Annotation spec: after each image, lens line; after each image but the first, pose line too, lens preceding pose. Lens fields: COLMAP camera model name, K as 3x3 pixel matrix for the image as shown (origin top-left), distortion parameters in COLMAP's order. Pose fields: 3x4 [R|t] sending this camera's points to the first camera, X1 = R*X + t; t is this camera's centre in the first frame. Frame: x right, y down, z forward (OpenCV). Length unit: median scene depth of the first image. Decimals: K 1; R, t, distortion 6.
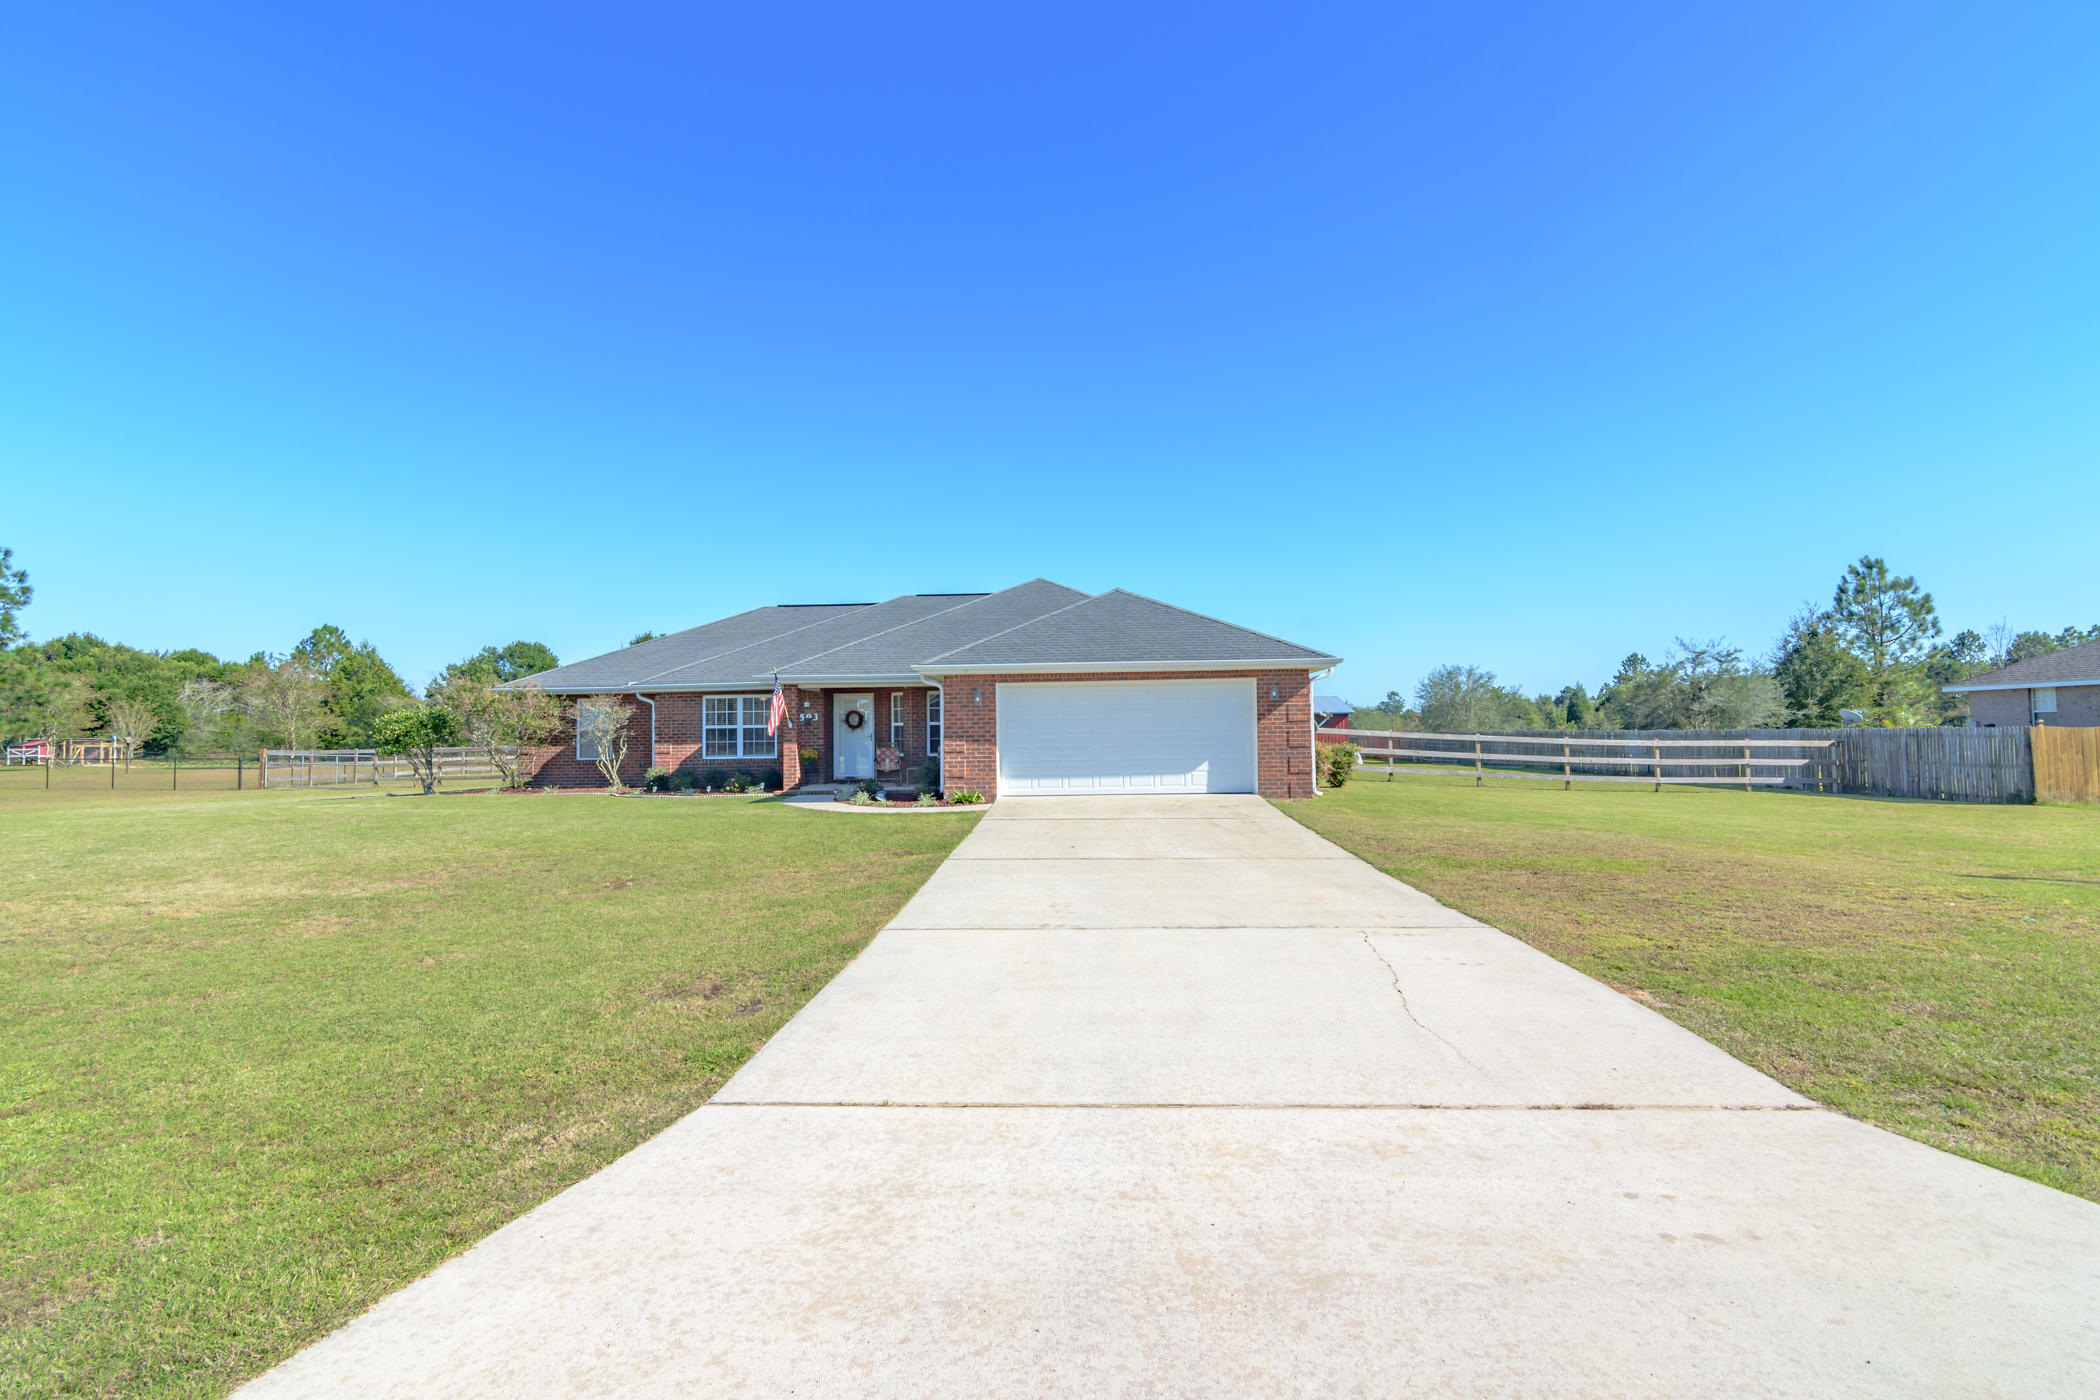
lens RADIAL K [[1020.5, 0, 1059.3], [0, 1020.5, 702.4], [0, 0, 1]] dist [-0.001328, 0.001376]
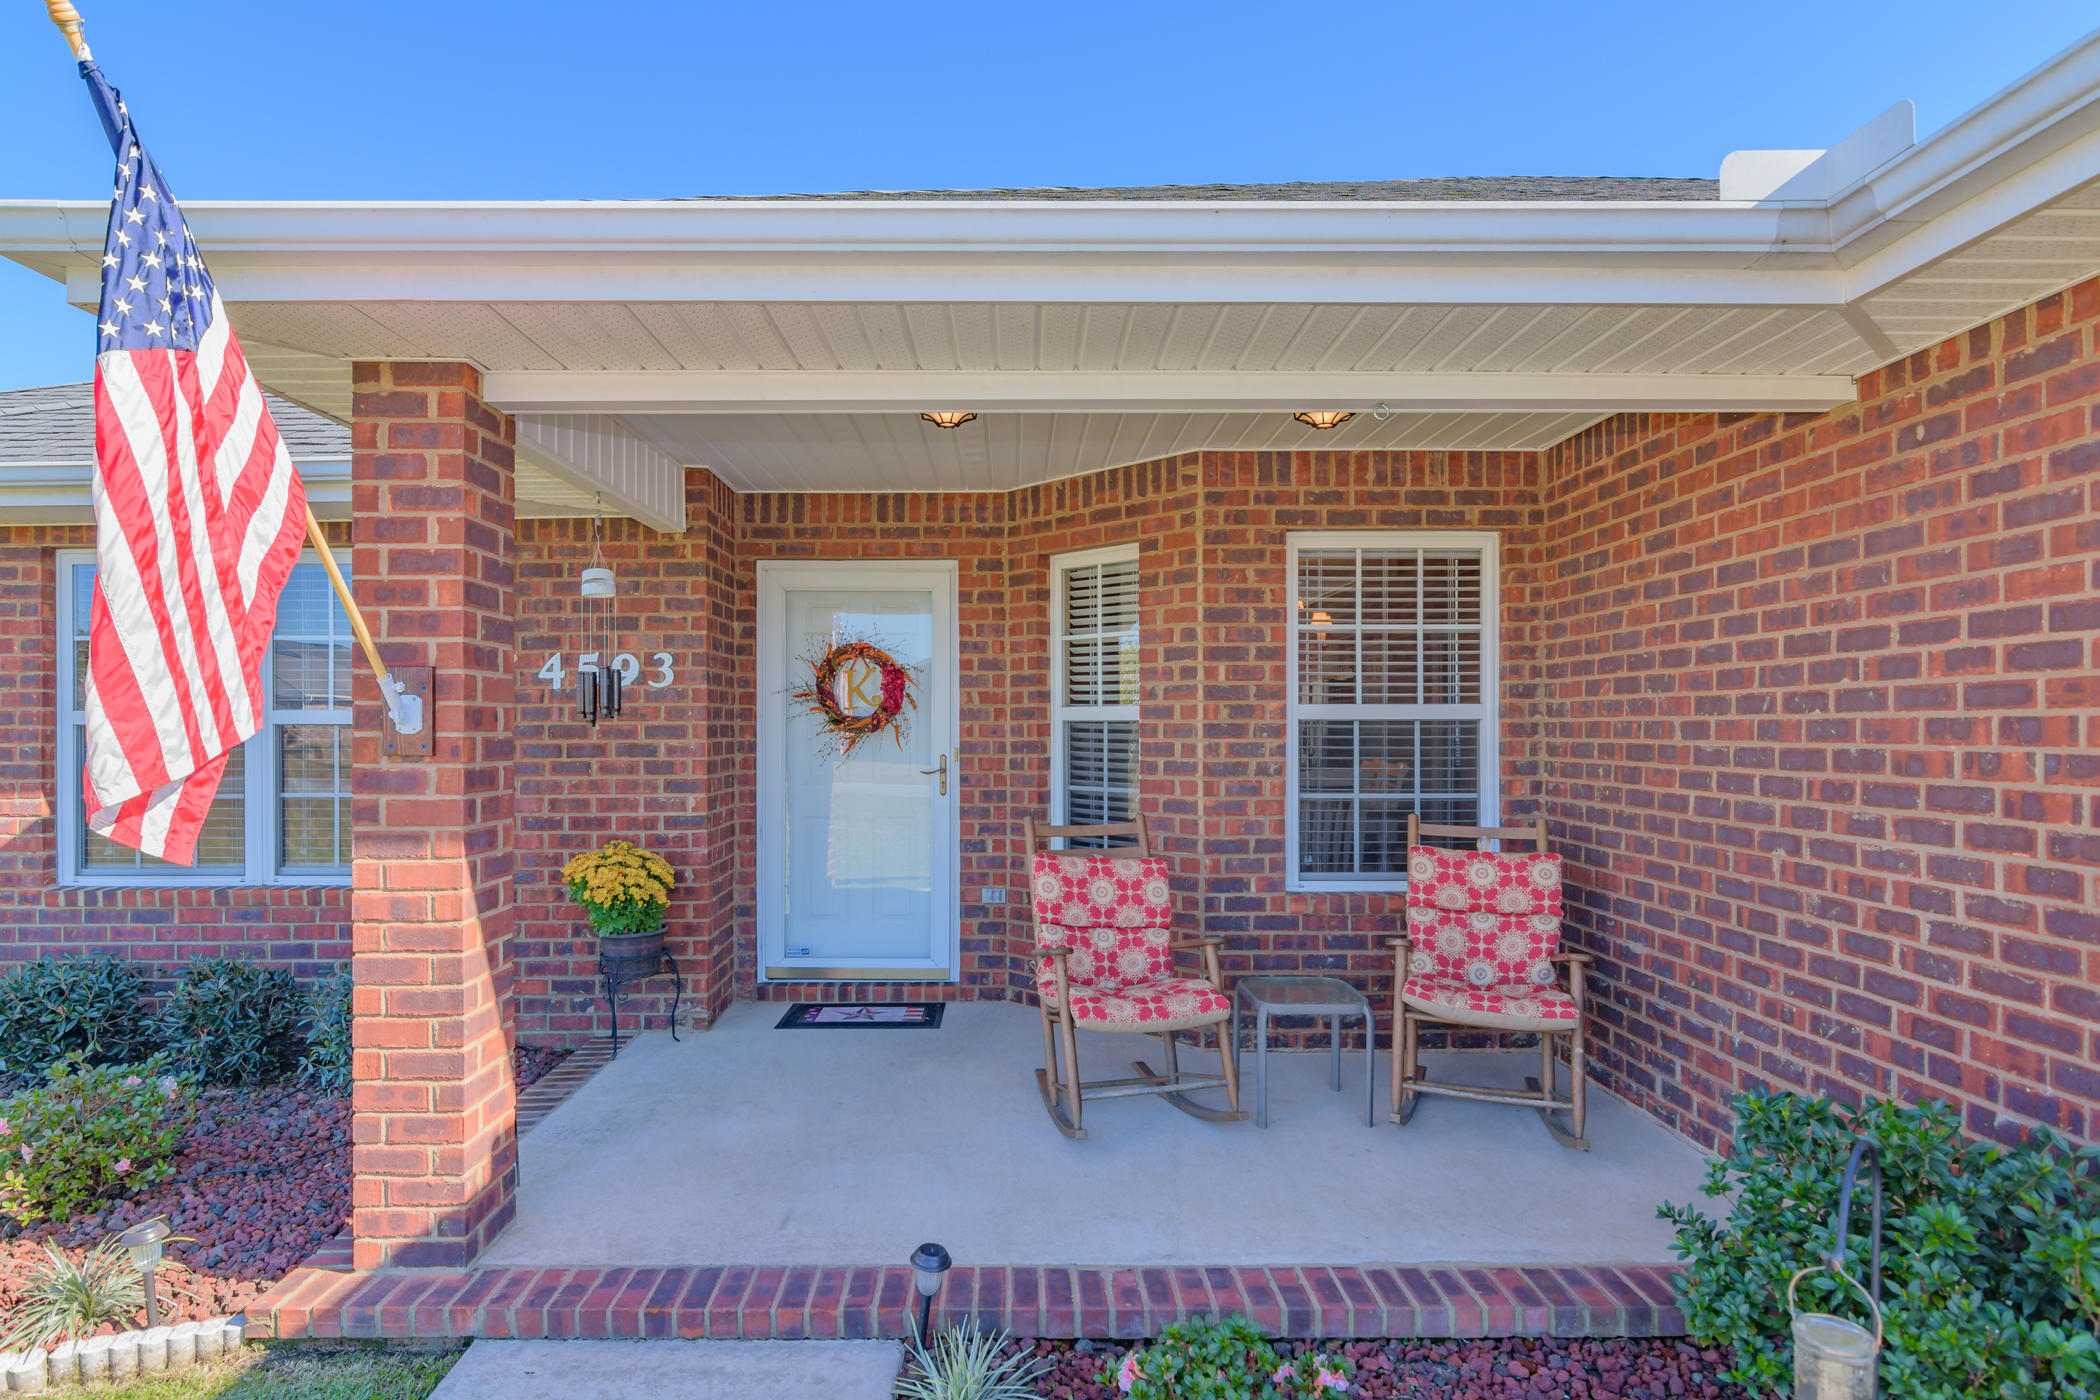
lens RADIAL K [[1158.5, 0, 1050.0], [0, 1158.5, 700.0], [0, 0, 1]] dist [0.000593, -0.000115]
pose [[0.998239, 0.011260, 0.058242, -0.179296], [-0.011741, 0.999900, 0.007920, 0.017170], [-0.058147, -0.008590, 0.998271, 0.781469]]
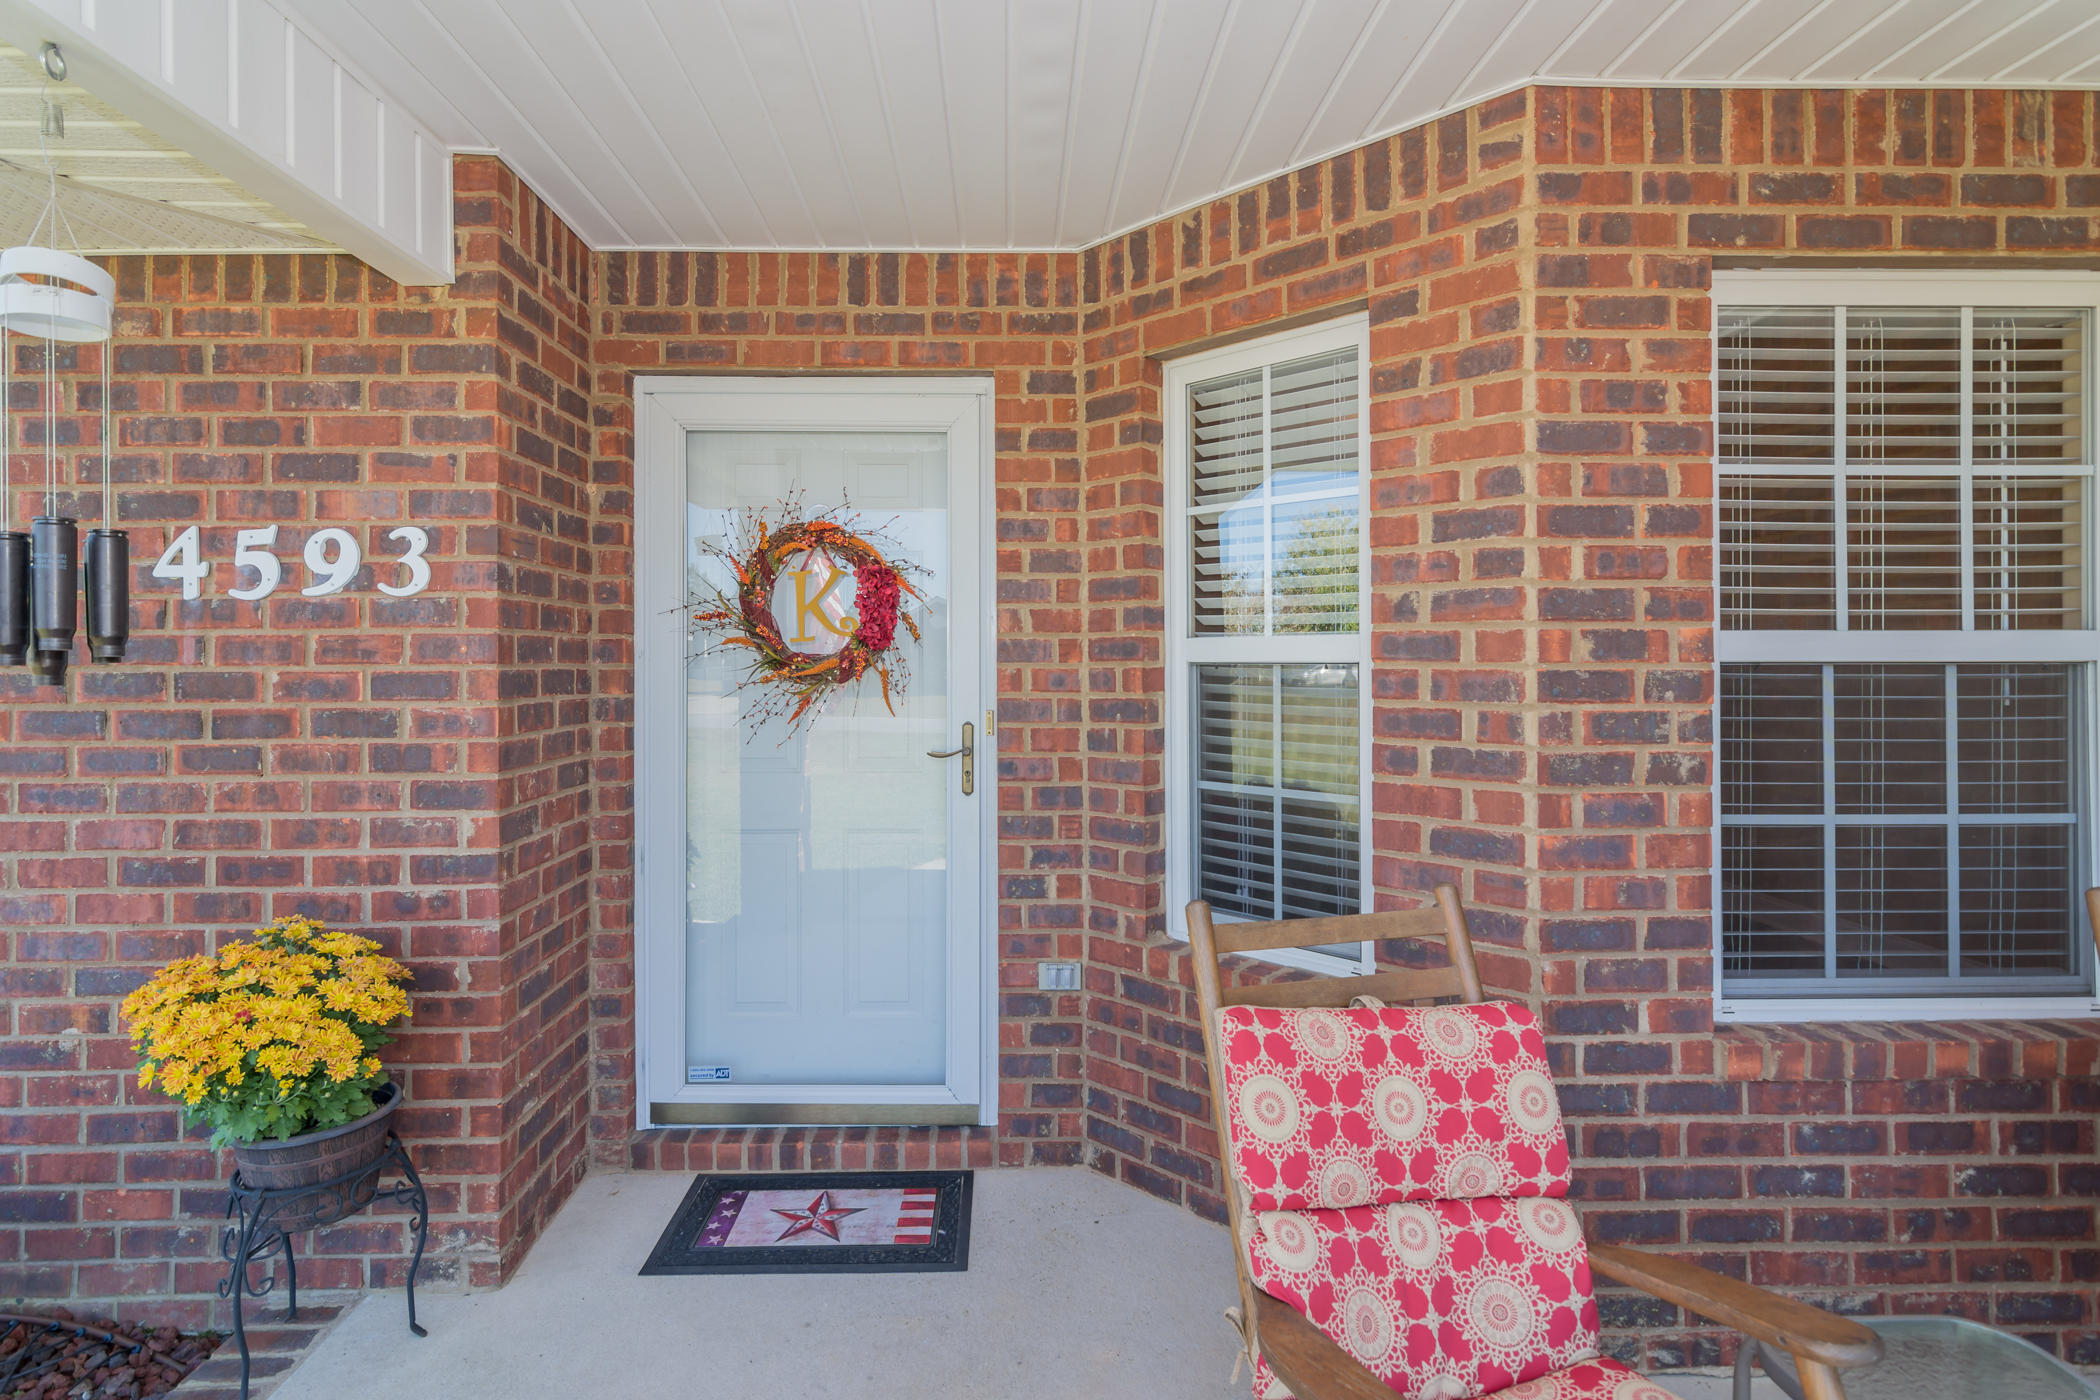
lens RADIAL K [[1012.2, 0, 1049.2], [0, 1012.2, 654.0], [0, 0, 1]] dist [-0.001558, 0.000539]
pose [[0.997285, 0.010536, 0.072877, -0.186228], [-0.012367, 0.999618, 0.024725, 0.019565], [-0.072589, -0.025559, 0.997034, 0.899804]]
